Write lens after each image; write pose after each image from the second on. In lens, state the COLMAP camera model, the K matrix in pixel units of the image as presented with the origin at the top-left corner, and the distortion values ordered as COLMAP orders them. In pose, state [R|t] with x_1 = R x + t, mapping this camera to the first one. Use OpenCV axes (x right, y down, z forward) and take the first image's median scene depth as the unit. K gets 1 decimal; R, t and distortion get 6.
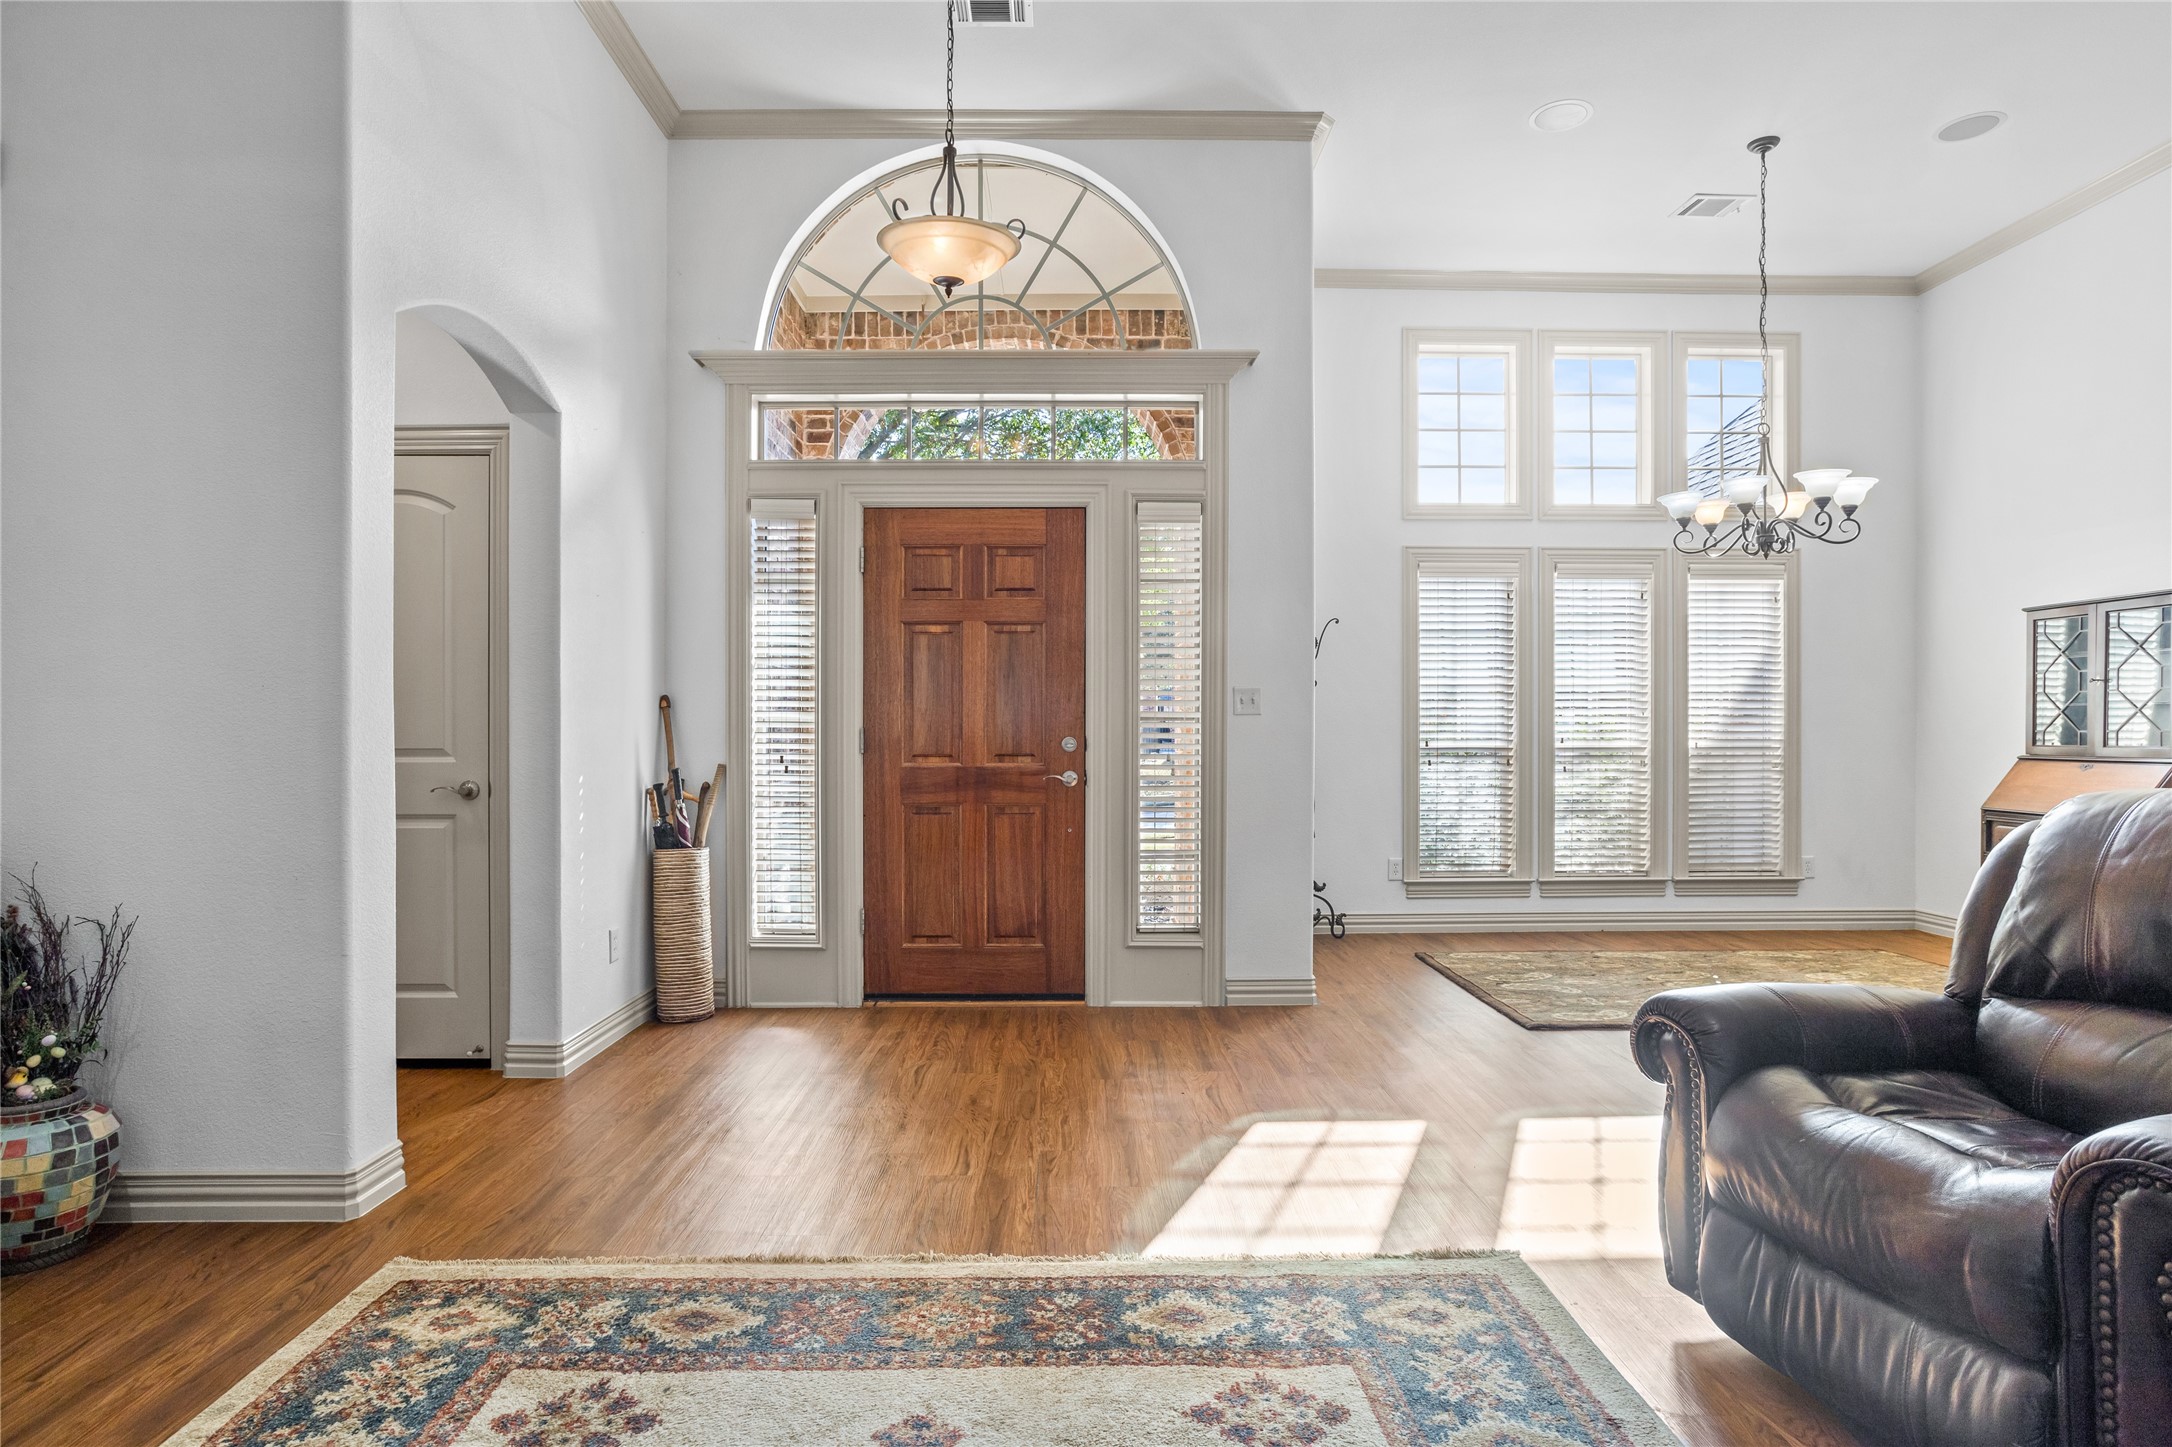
lens RADIAL K [[1235.9, 0, 1079.6], [0, 1235.9, 721.7], [0, 0, 1]] dist [0.001785, 0.000468]
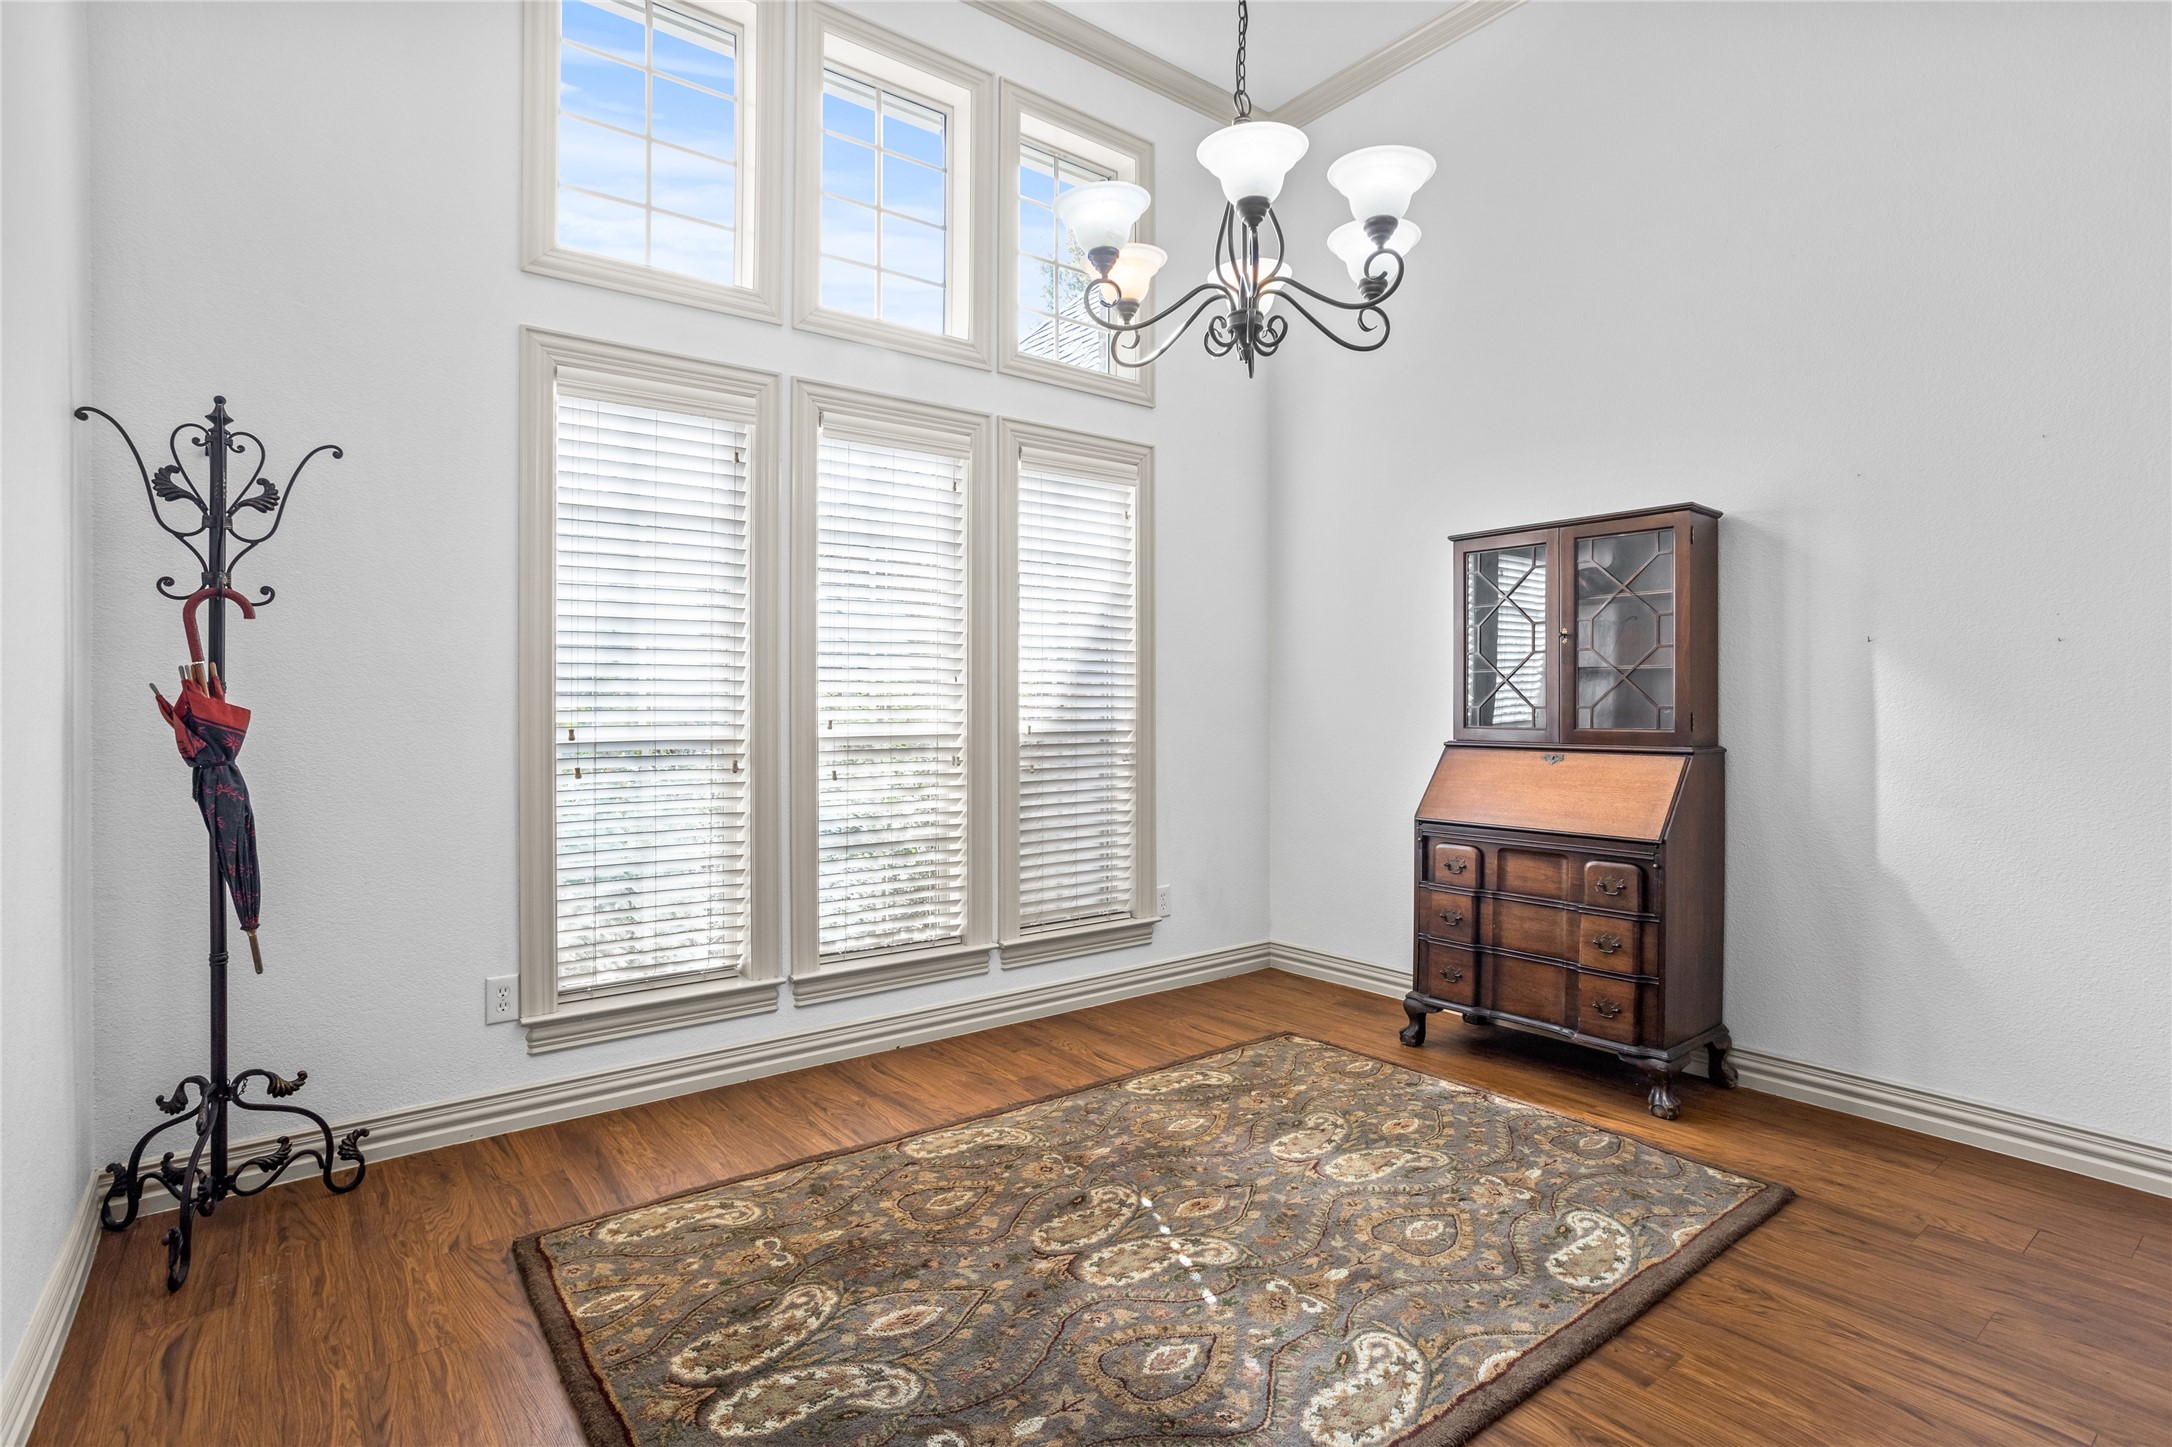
lens RADIAL K [[1055.2, 0, 1076.0], [0, 1055.2, 707.4], [0, 0, 1]] dist [-0.004370, 0.000163]
pose [[0.803723, -0.002169, 0.594999, 0.192512], [-0.002167, 0.999976, 0.006573, 0.003804], [-0.594999, -0.006572, 0.803699, 0.544199]]
